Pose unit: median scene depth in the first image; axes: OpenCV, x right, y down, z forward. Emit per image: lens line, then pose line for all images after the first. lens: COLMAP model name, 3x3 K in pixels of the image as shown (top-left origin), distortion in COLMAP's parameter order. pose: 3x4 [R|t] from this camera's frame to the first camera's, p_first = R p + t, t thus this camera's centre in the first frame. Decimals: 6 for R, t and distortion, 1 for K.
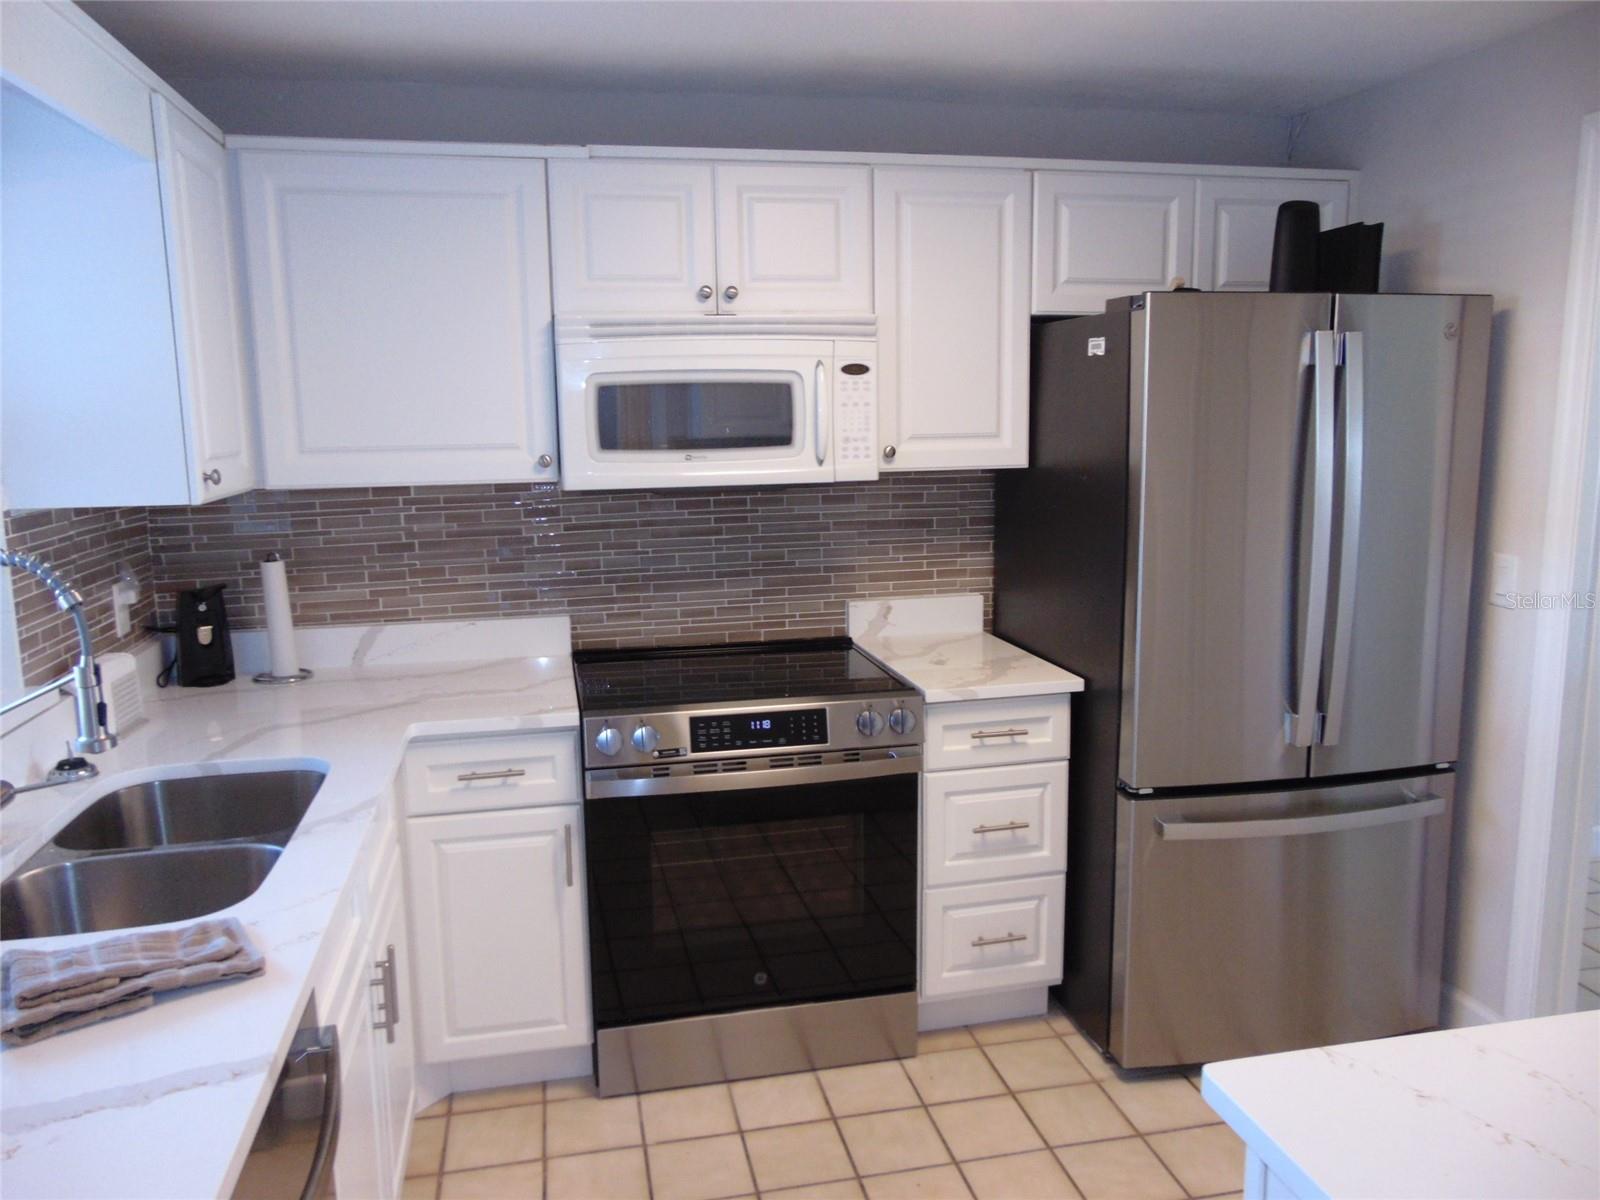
lens RADIAL K [[1189.7, 0, 796.8], [0, 1189.7, 590.2], [0, 0, 1]] dist [-0.037243, 0.070158]
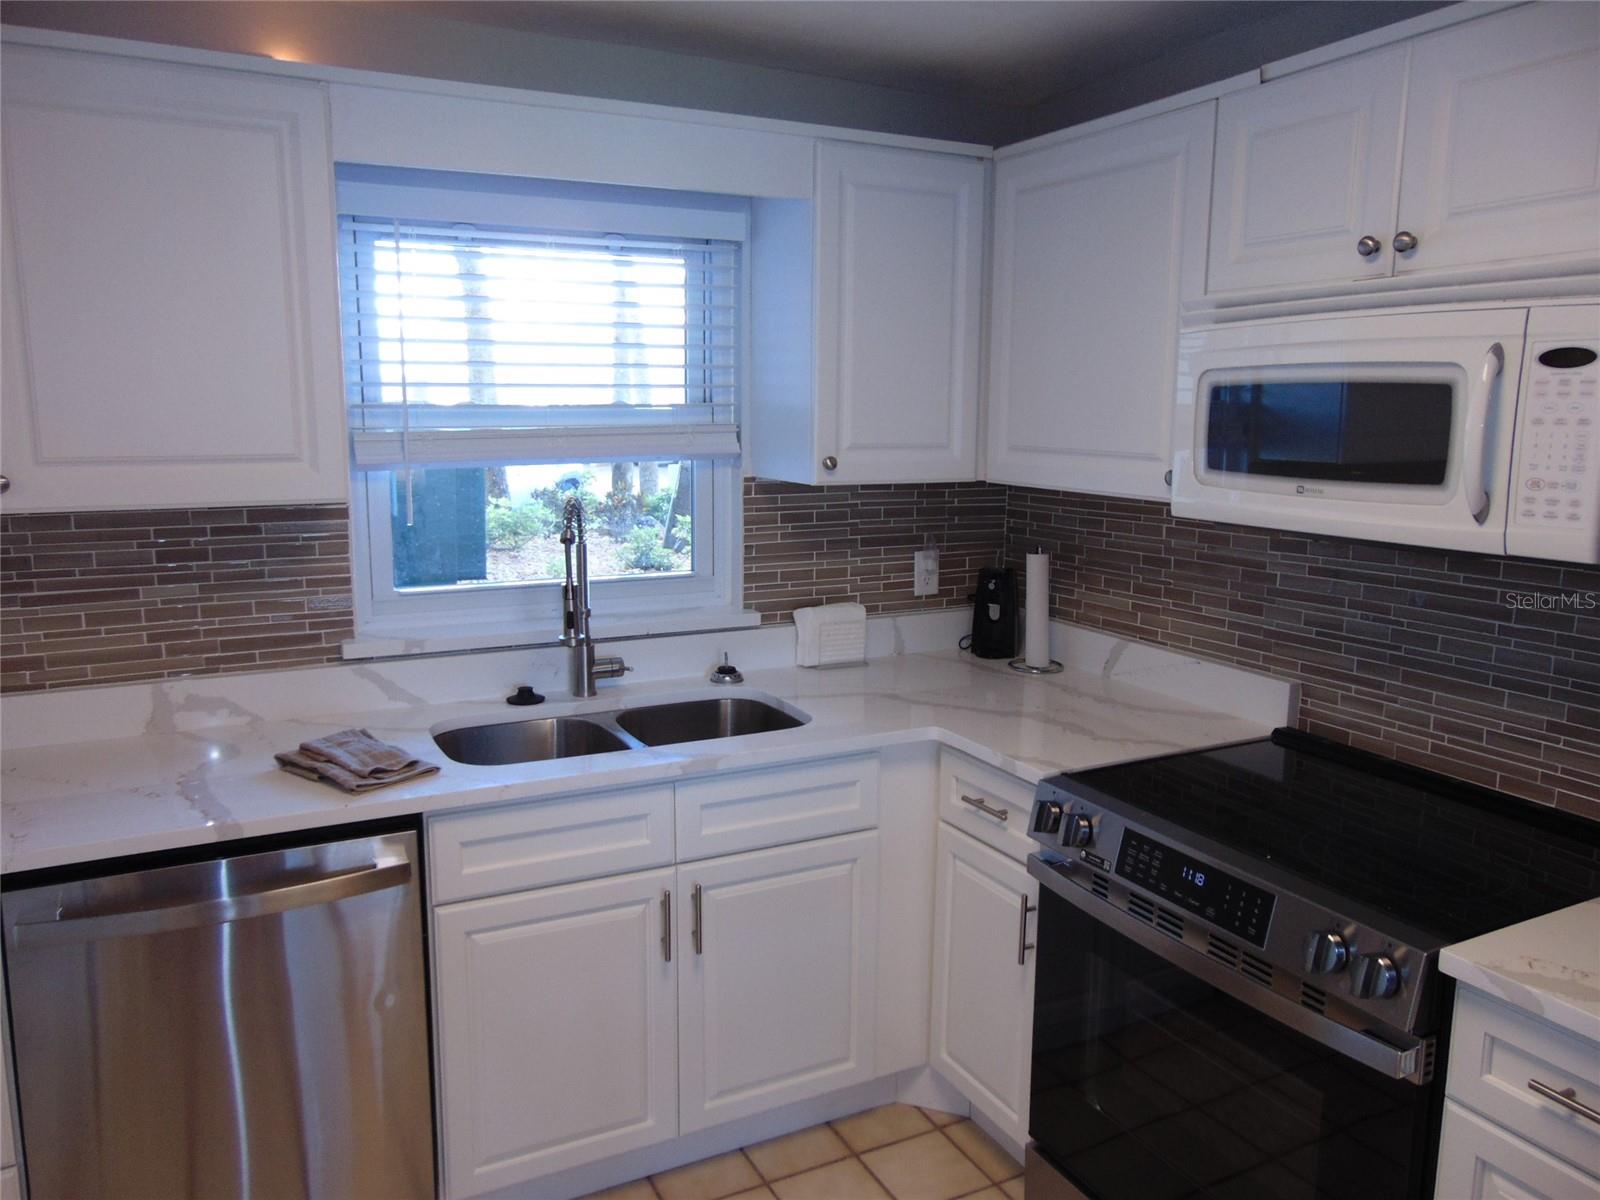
lens RADIAL K [[1192.1, 0, 800.0], [0, 1192.1, 600.0], [0, 0, 1]] dist [0.001505, 0.009384]
pose [[0.261104, 0.176062, -0.949119, 0.496514], [-0.161237, 0.977368, 0.136946, -0.094306], [0.951750, 0.117276, 0.283583, 0.515944]]
